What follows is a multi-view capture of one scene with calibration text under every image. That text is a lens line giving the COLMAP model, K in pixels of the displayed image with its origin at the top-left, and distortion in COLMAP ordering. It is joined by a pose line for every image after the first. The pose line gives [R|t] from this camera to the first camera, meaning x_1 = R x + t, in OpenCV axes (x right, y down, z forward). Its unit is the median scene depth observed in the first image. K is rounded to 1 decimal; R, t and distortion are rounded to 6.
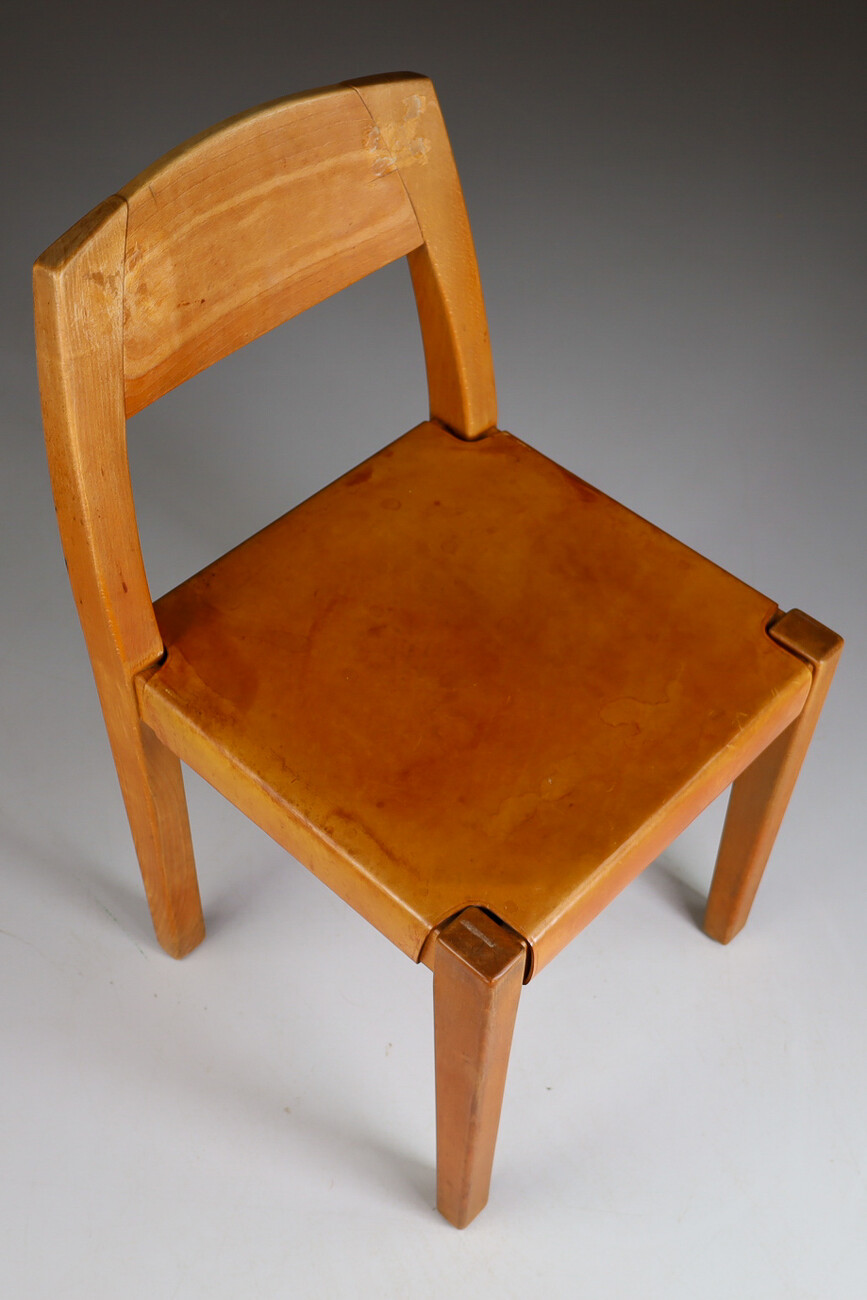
lens RADIAL K [[1582.6, 0, 433.5], [0, 1582.6, 650.0], [0, 0, 1]] dist [0.005572, 0.009176]
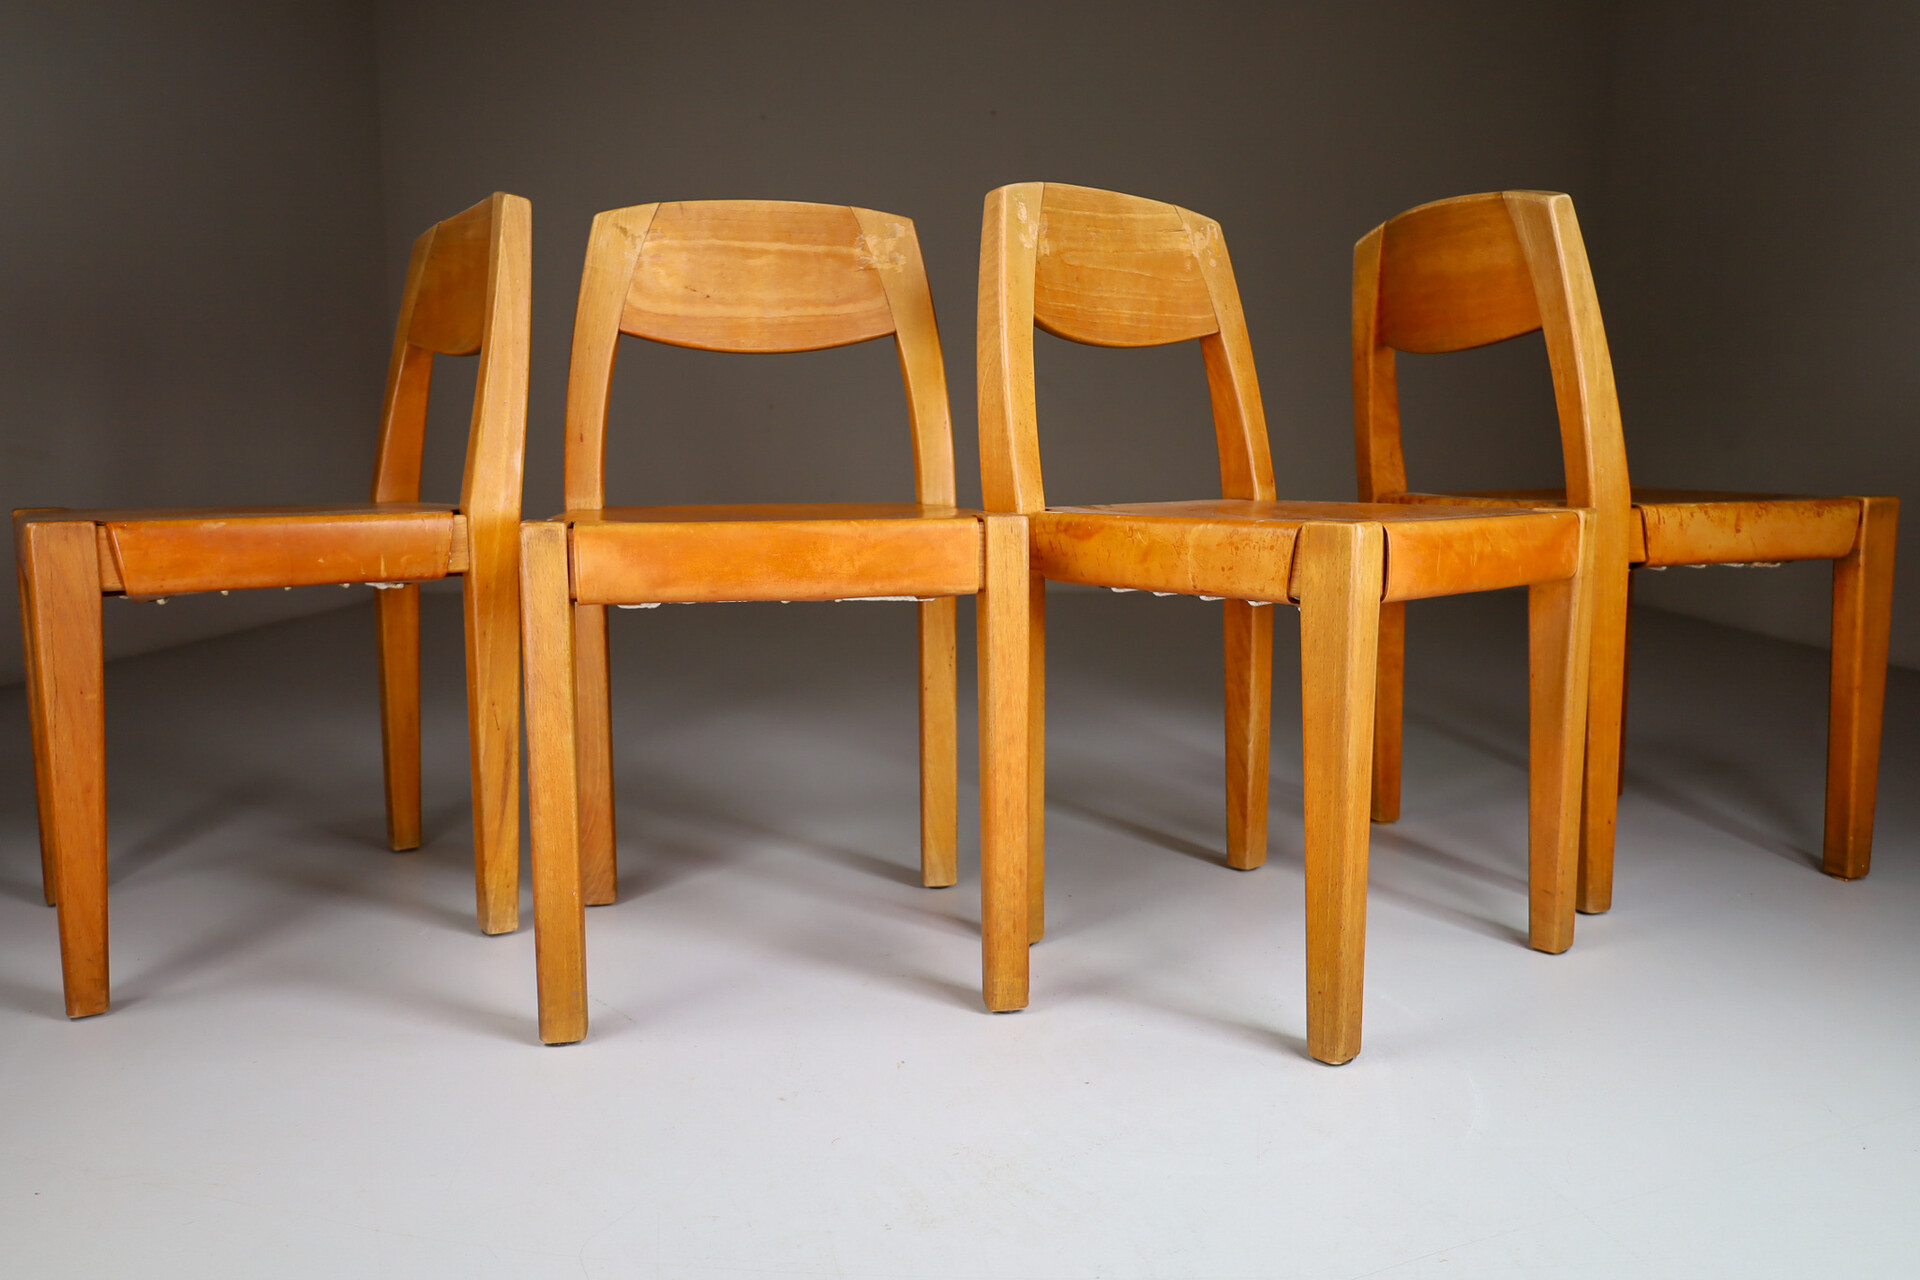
lens RADIAL K [[1363.3, 0, 901.0], [0, 1363.3, 642.1], [0, 0, 1]] dist [-0.003226, 0.001351]
pose [[0.771465, 0.042951, -0.634820, 0.815004], [-0.459443, 0.727829, -0.509094, 0.584910], [0.440174, 0.684412, 0.581228, 0.511508]]
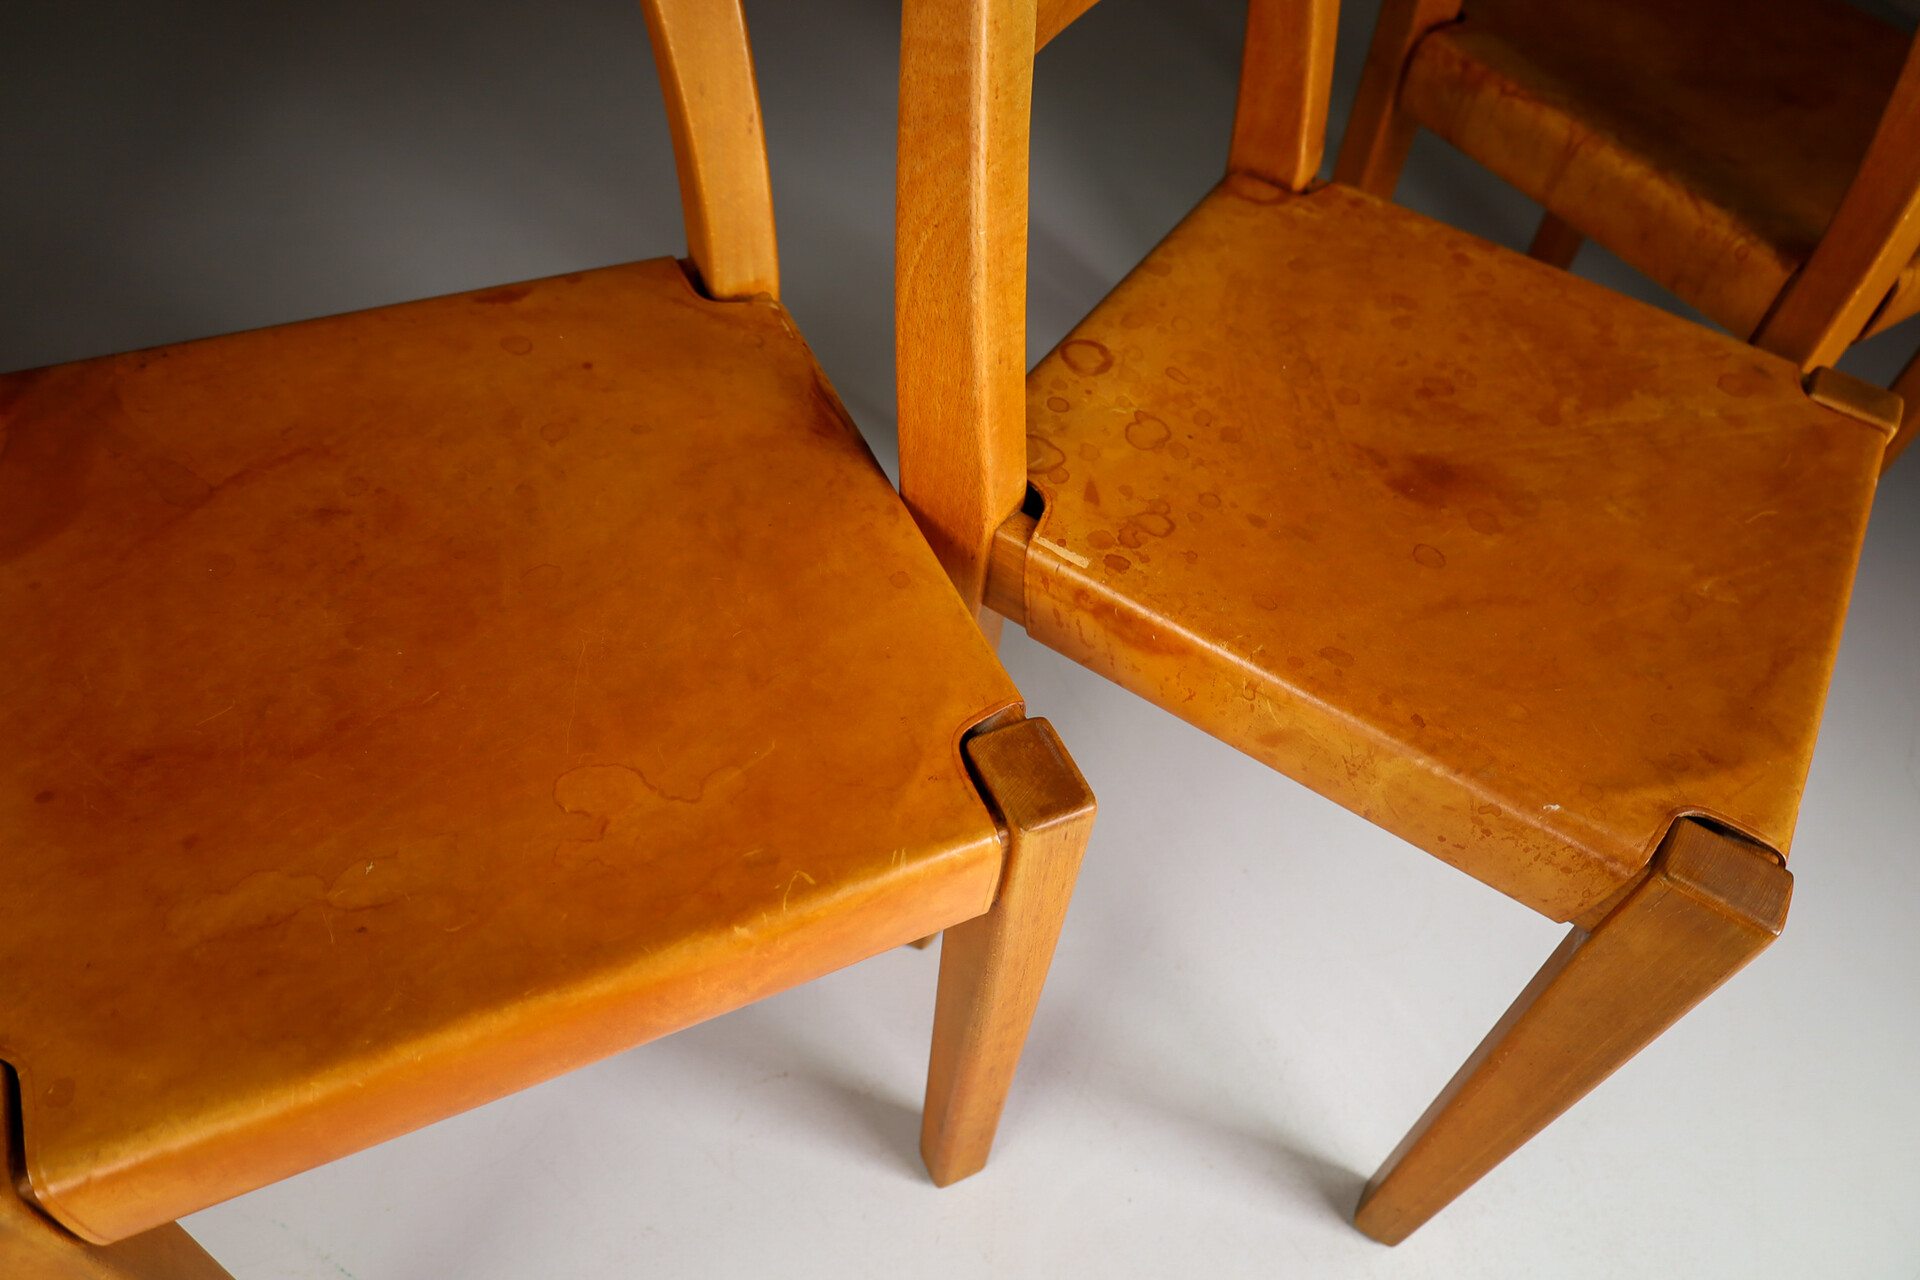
lens RADIAL K [[1363.3, 0, 901.0], [0, 1363.3, 642.1], [0, 0, 1]] dist [-0.003226, 0.001351]
pose [[0.922488, 0.315524, -0.222395, 0.293795], [-0.317908, 0.947766, 0.025973, -0.049516], [0.218974, 0.046741, 0.974611, 0.586354]]
